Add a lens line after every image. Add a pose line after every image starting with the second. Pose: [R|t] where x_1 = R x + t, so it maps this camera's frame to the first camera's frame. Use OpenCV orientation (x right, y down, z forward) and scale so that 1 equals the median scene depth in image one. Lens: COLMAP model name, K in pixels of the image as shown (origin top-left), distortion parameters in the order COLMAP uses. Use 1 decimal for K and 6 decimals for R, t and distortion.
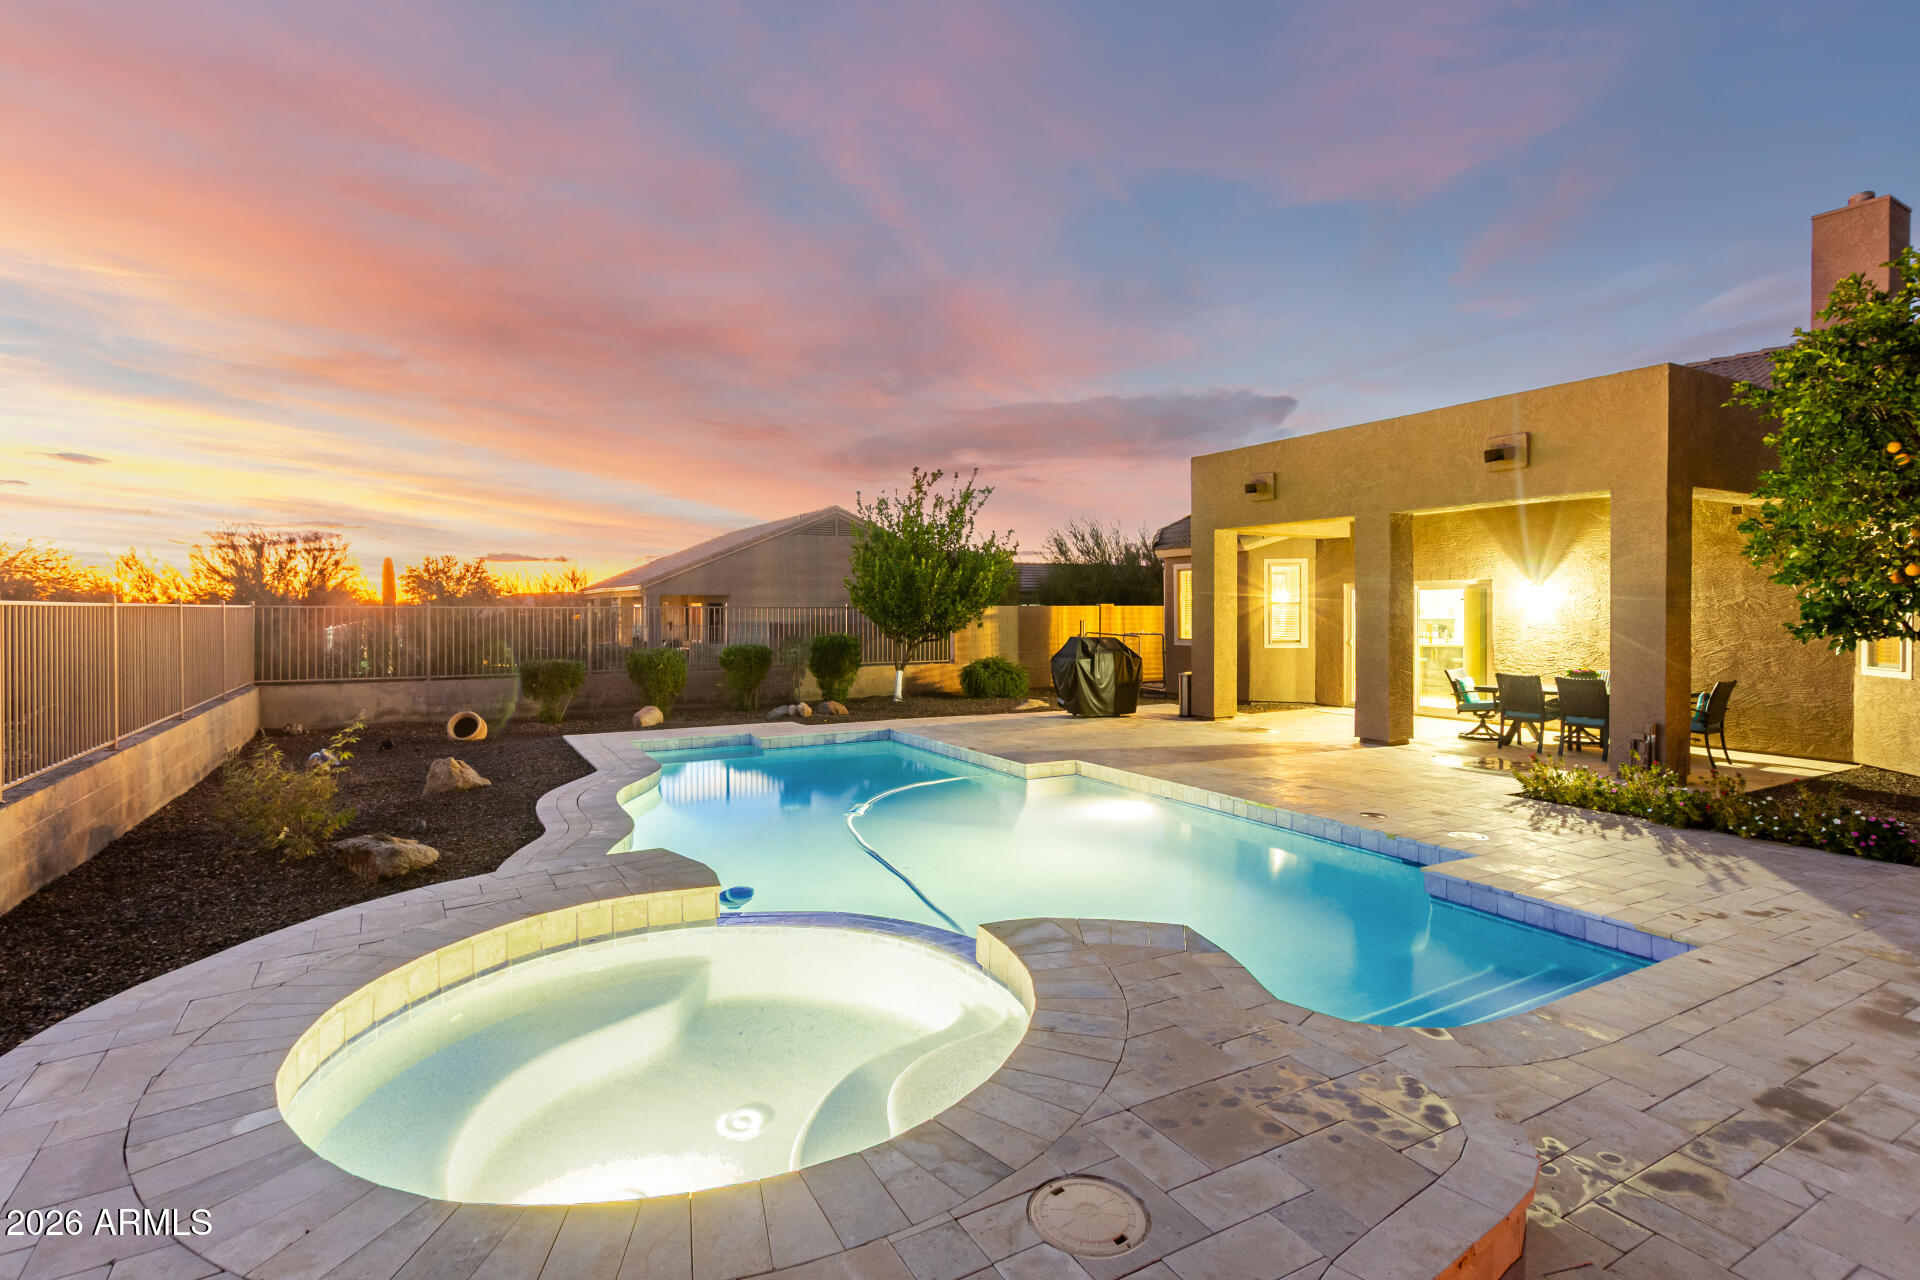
lens RADIAL K [[933.2, 0, 963.4], [0, 933.2, 612.3], [0, 0, 1]] dist [0.003076, 0.000329]
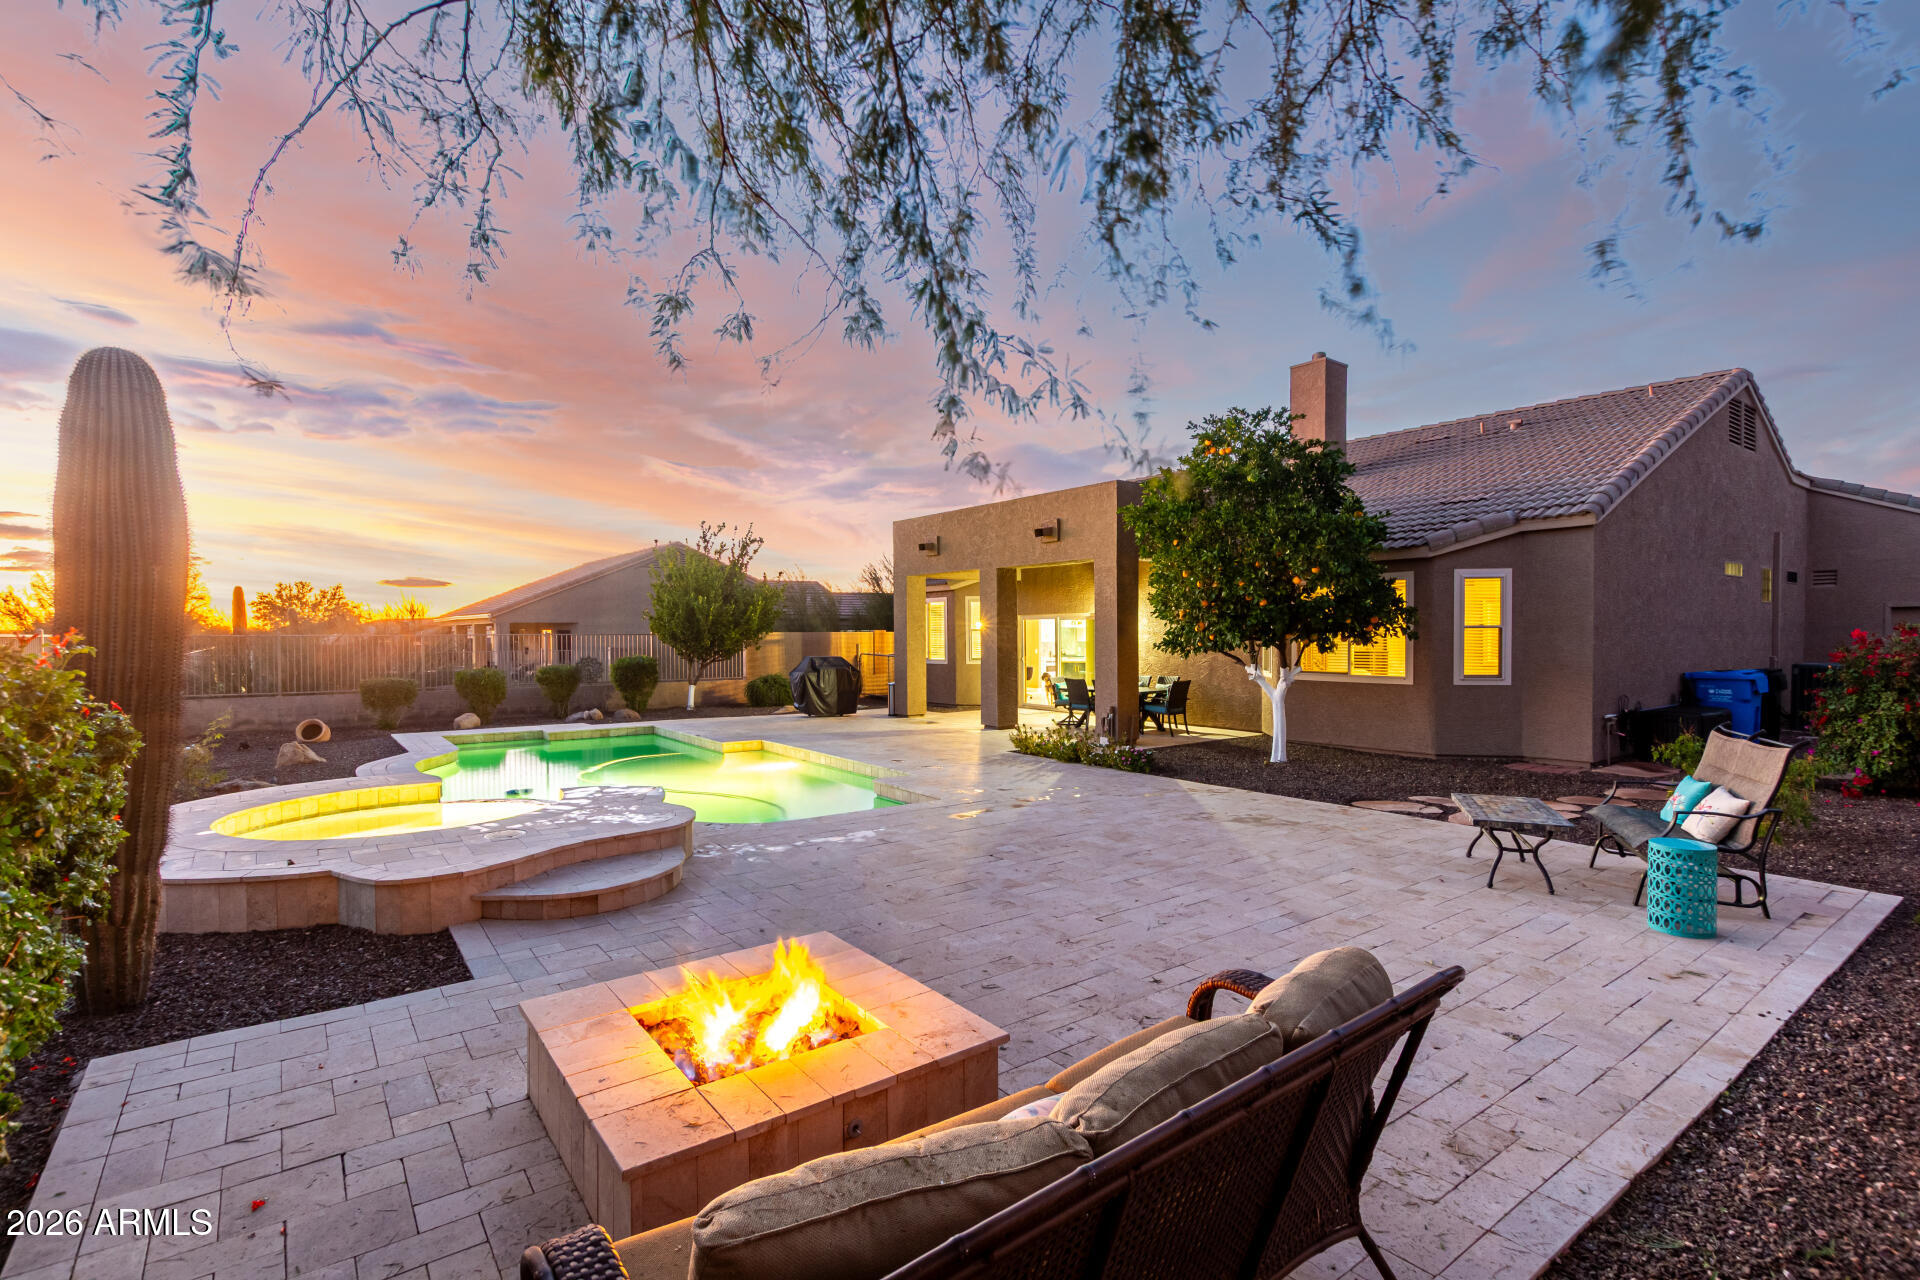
lens RADIAL K [[905.6, 0, 956.5], [0, 905.6, 648.9], [0, 0, 1]] dist [0.000719, 0.000153]
pose [[0.992827, -0.005940, 0.119413, 0.156711], [0.004297, 0.999893, 0.014005, -0.001047], [-0.119483, -0.013392, 0.992746, -0.266817]]
